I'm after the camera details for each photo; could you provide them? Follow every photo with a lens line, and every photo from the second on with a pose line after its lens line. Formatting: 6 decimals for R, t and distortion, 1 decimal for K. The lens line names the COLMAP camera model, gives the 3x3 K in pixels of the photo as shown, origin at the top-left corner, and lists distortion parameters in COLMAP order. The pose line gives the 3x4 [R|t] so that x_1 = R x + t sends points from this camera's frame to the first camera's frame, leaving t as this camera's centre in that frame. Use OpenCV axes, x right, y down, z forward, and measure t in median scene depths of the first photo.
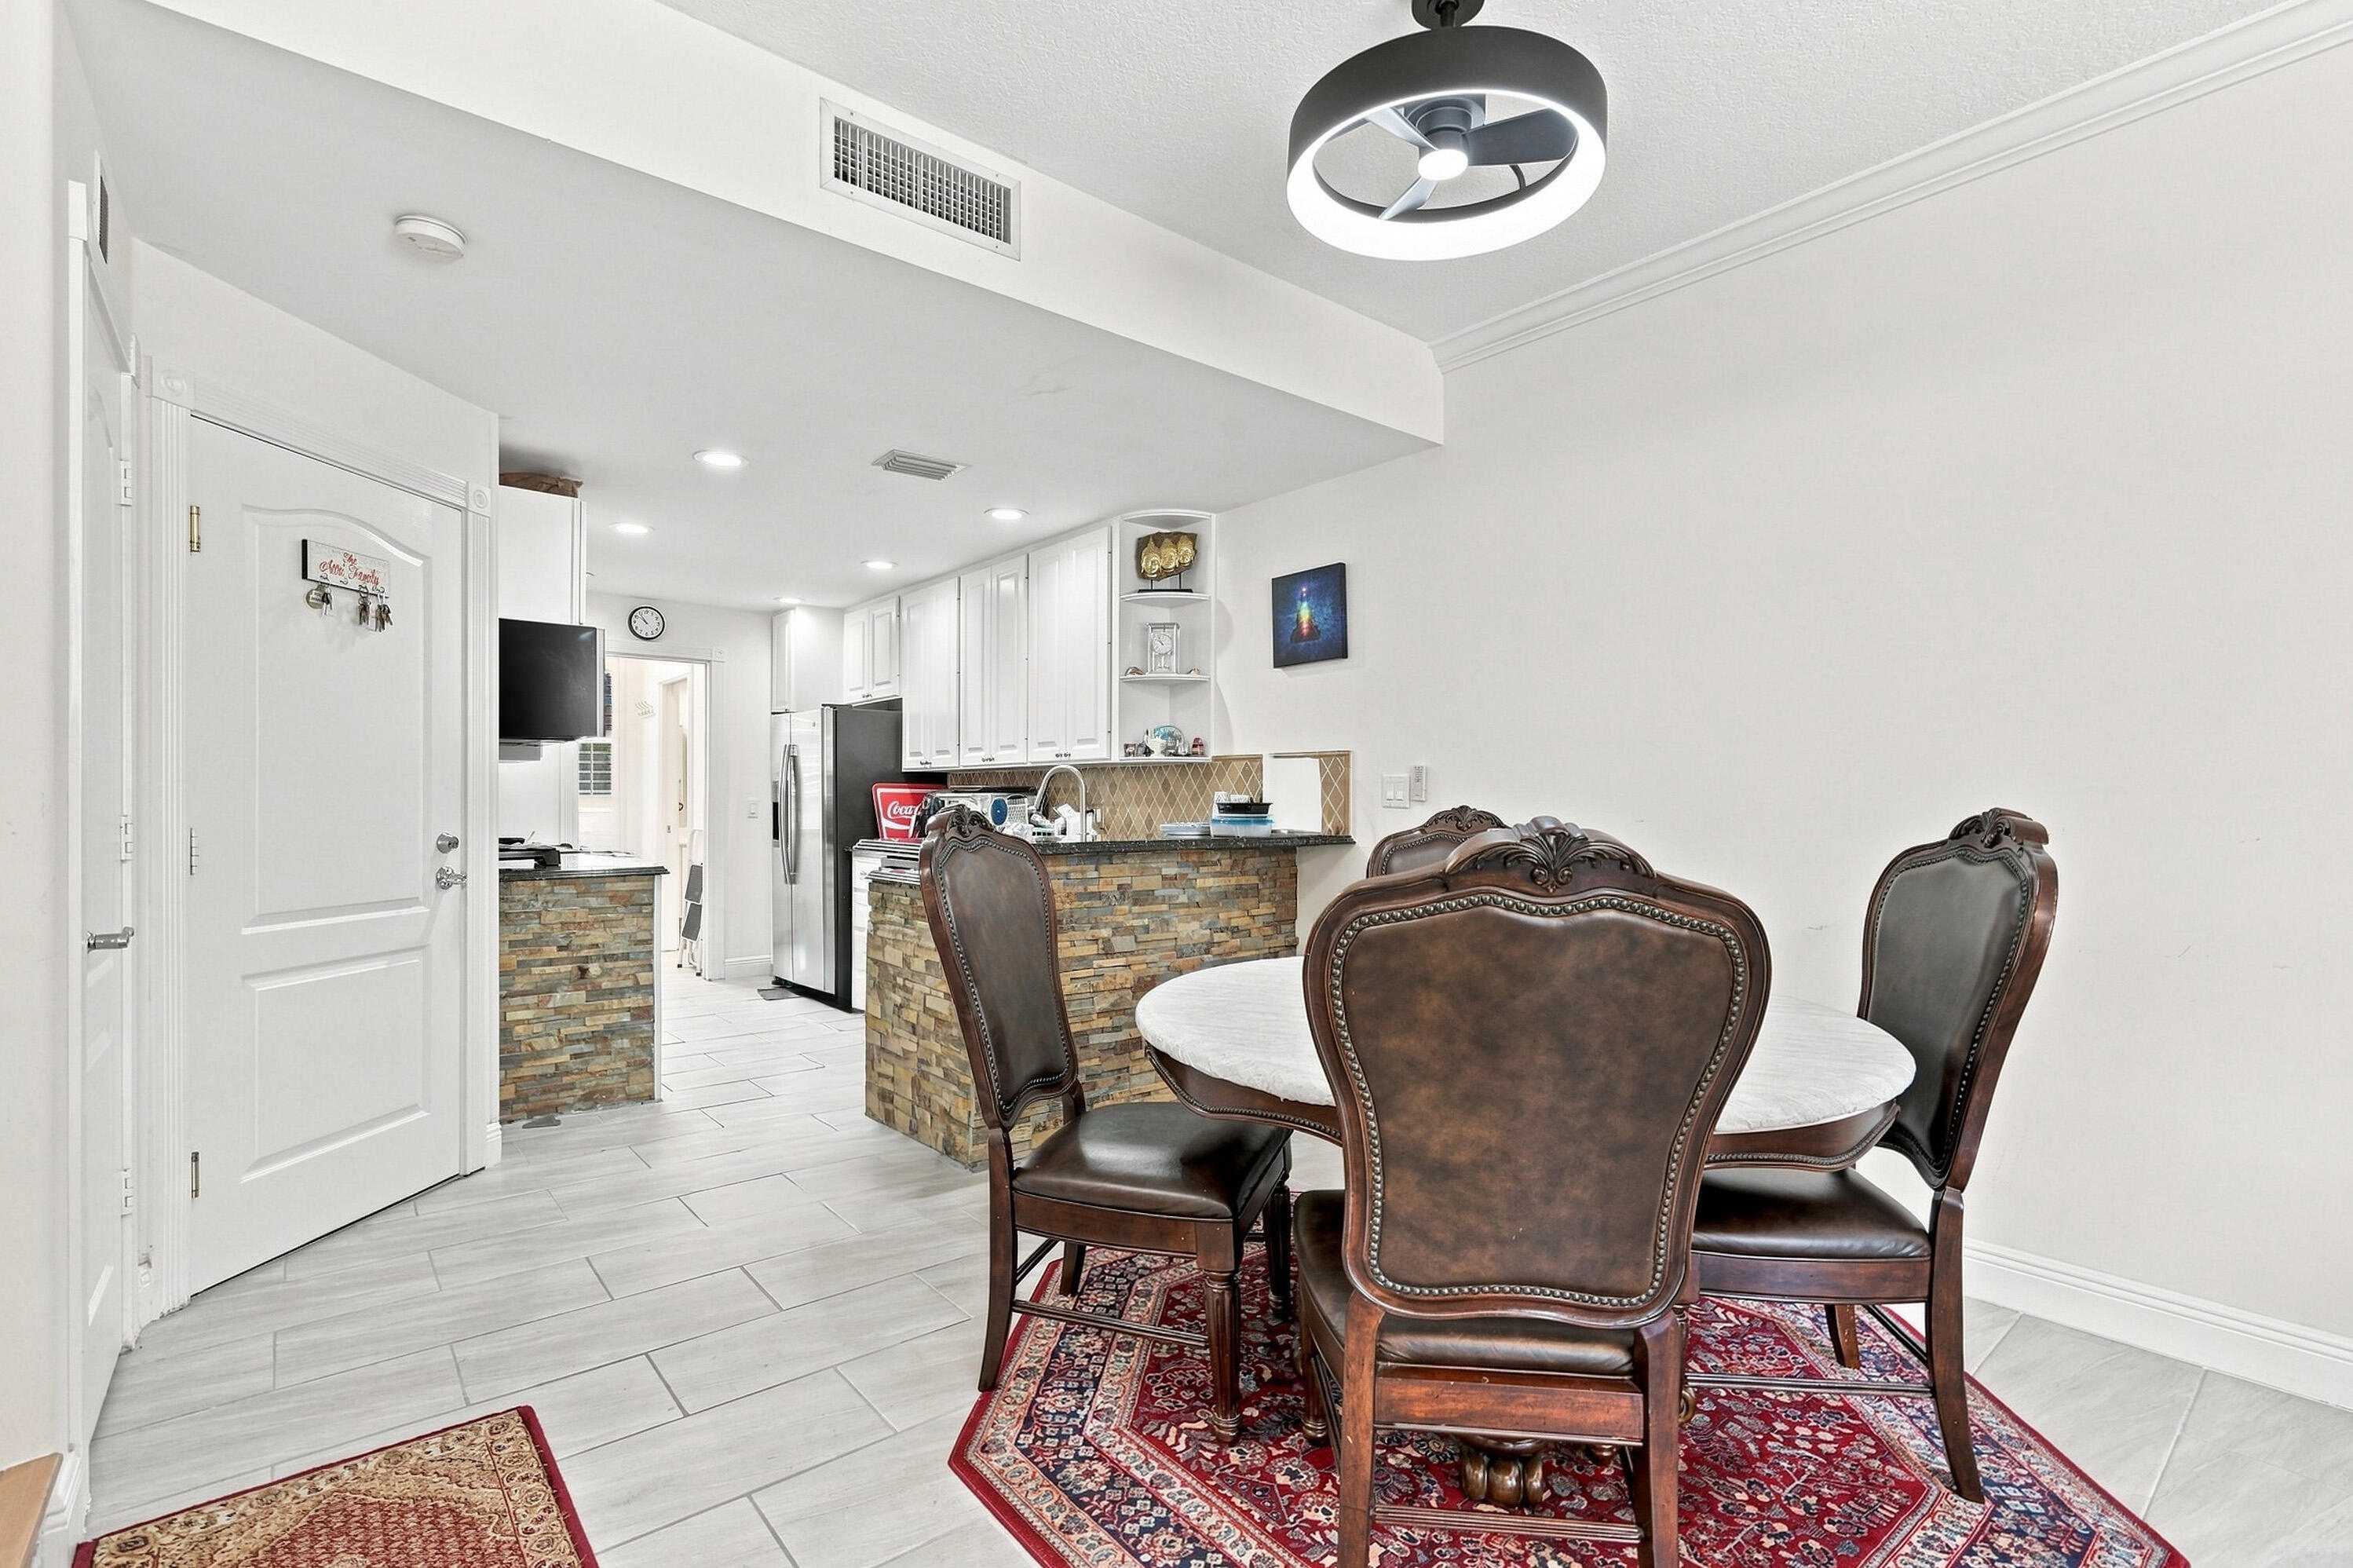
lens RADIAL K [[1071.5, 0, 1171.7], [0, 1071.5, 791.9], [0, 0, 1]] dist [-0.001832, 0.000306]
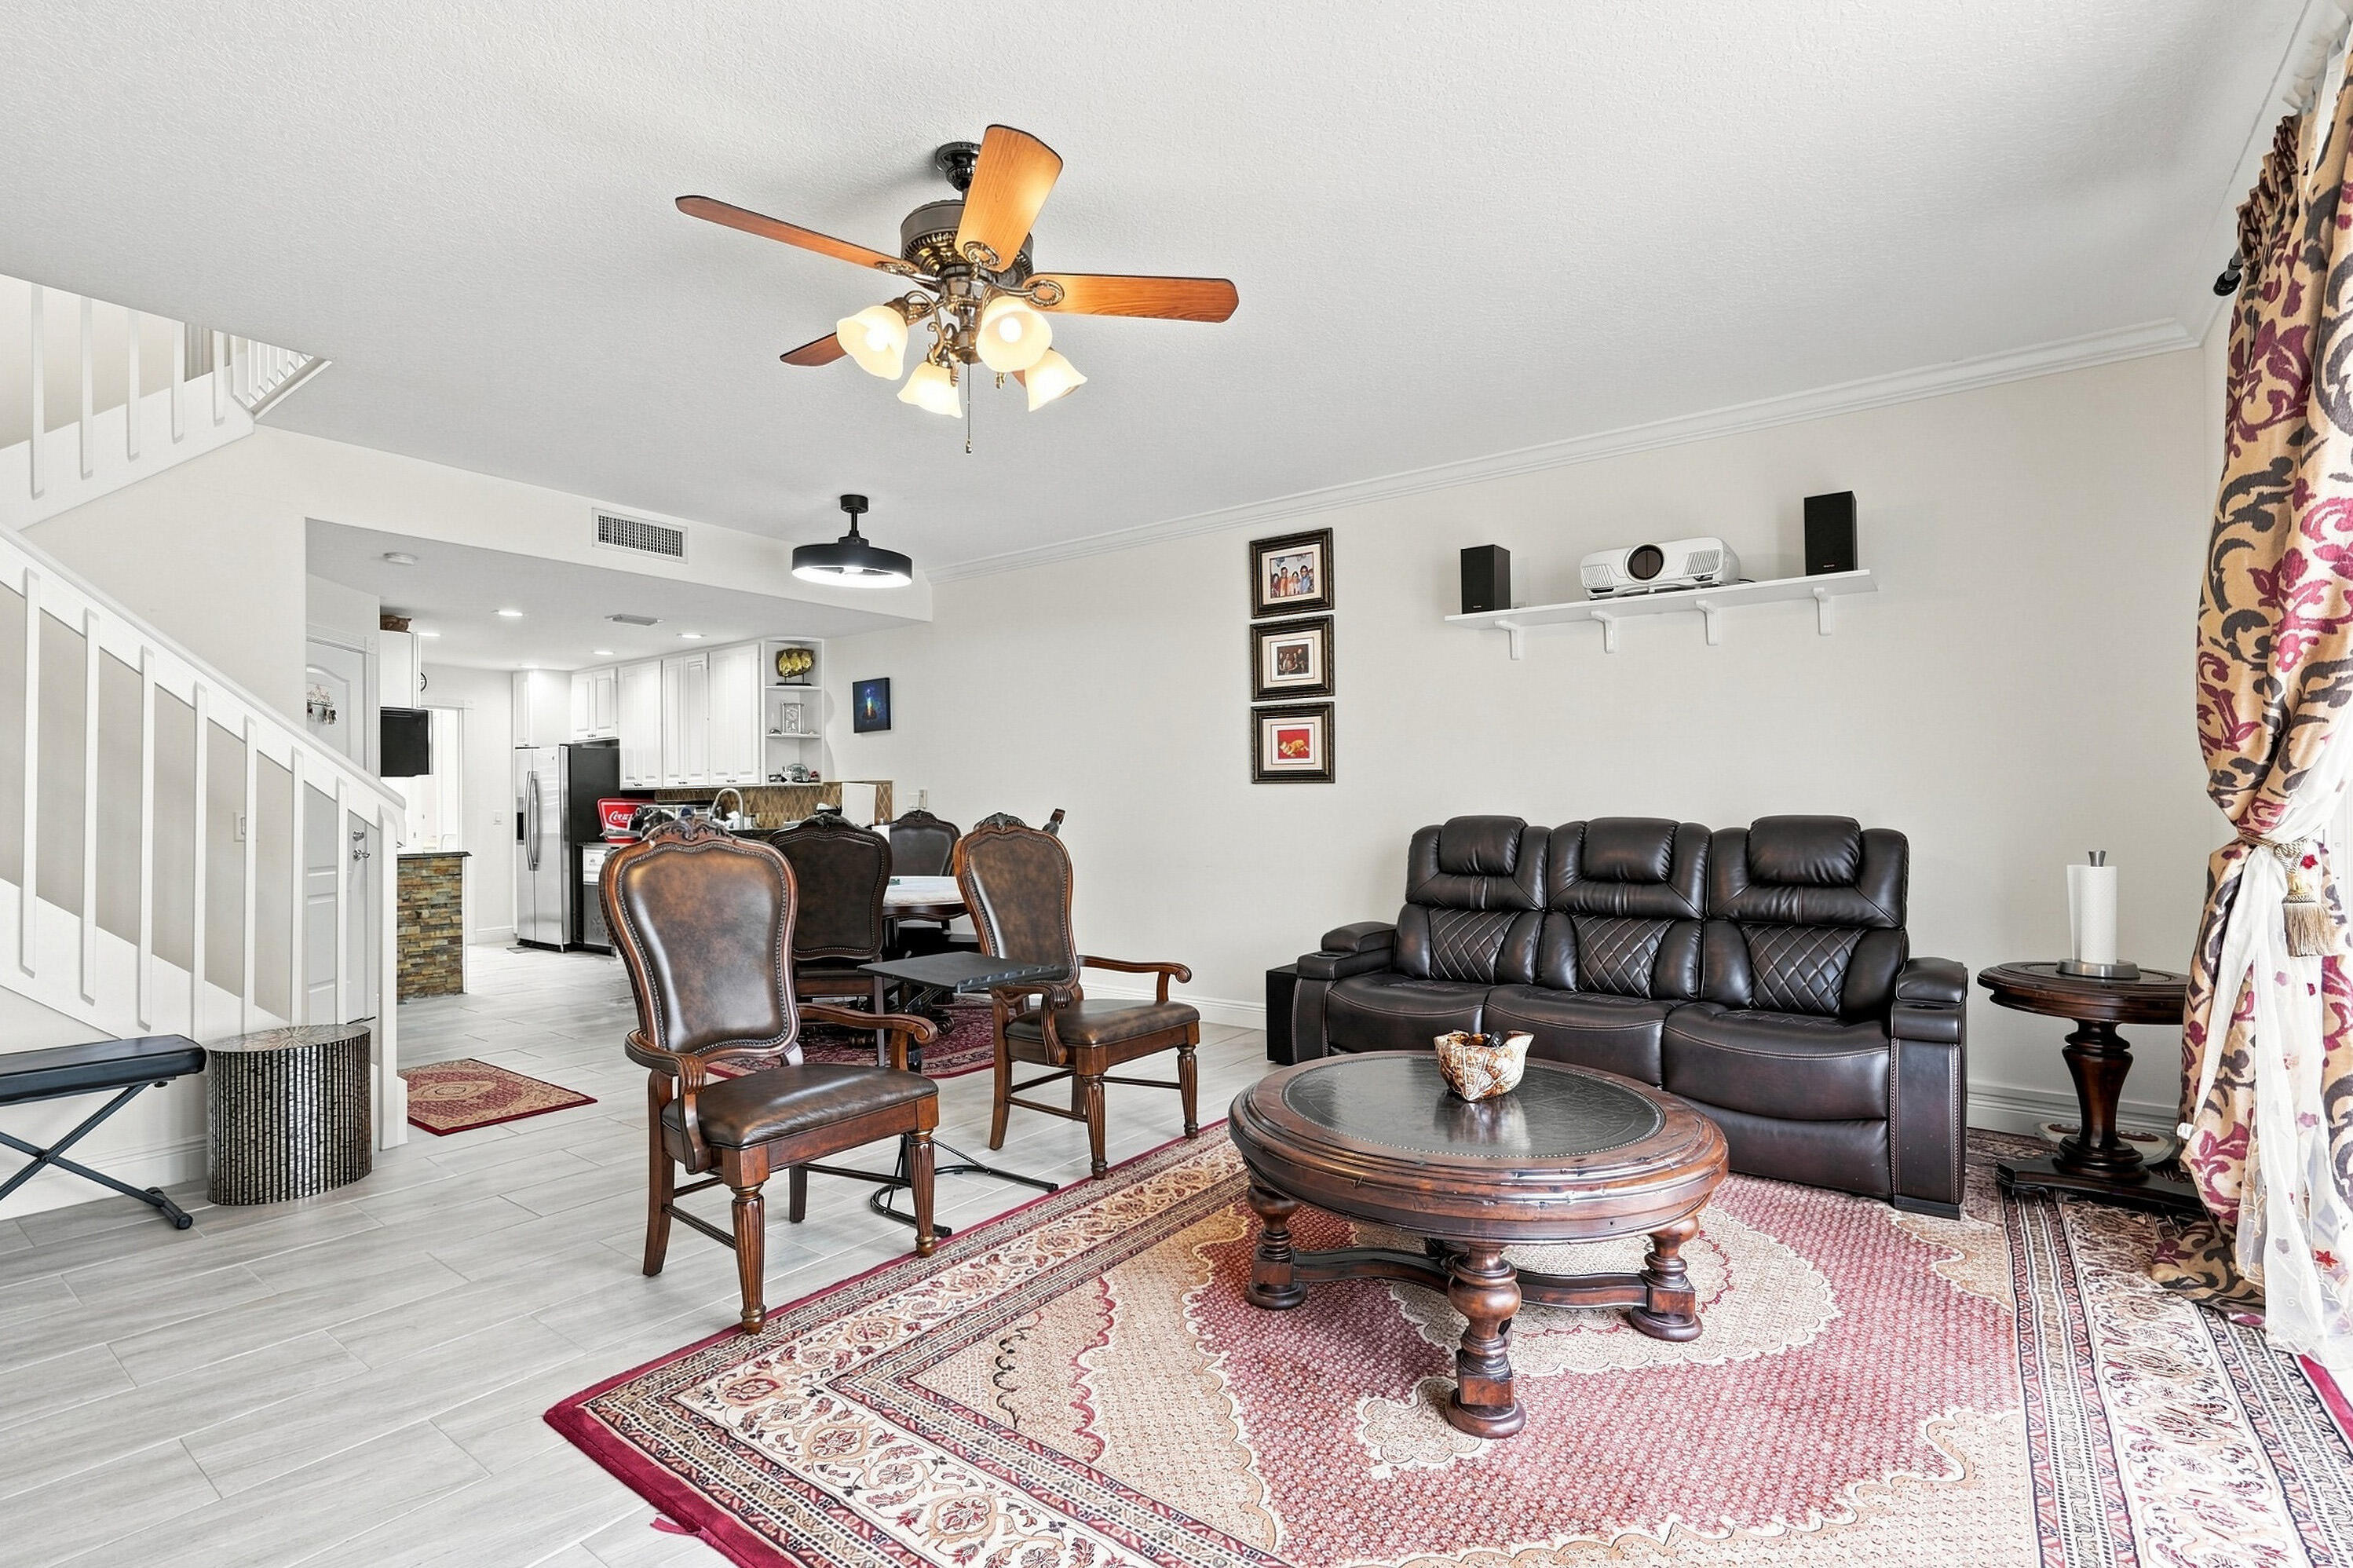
lens RADIAL K [[1071.5, 0, 1177.1], [0, 1071.5, 803.8], [0, 0, 1]] dist [-0.001832, 0.000306]
pose [[0.969601, -0.009092, 0.244521, 0.163659], [0.007916, 0.999952, 0.005793, -0.004273], [-0.244562, -0.003681, 0.969627, -0.777535]]
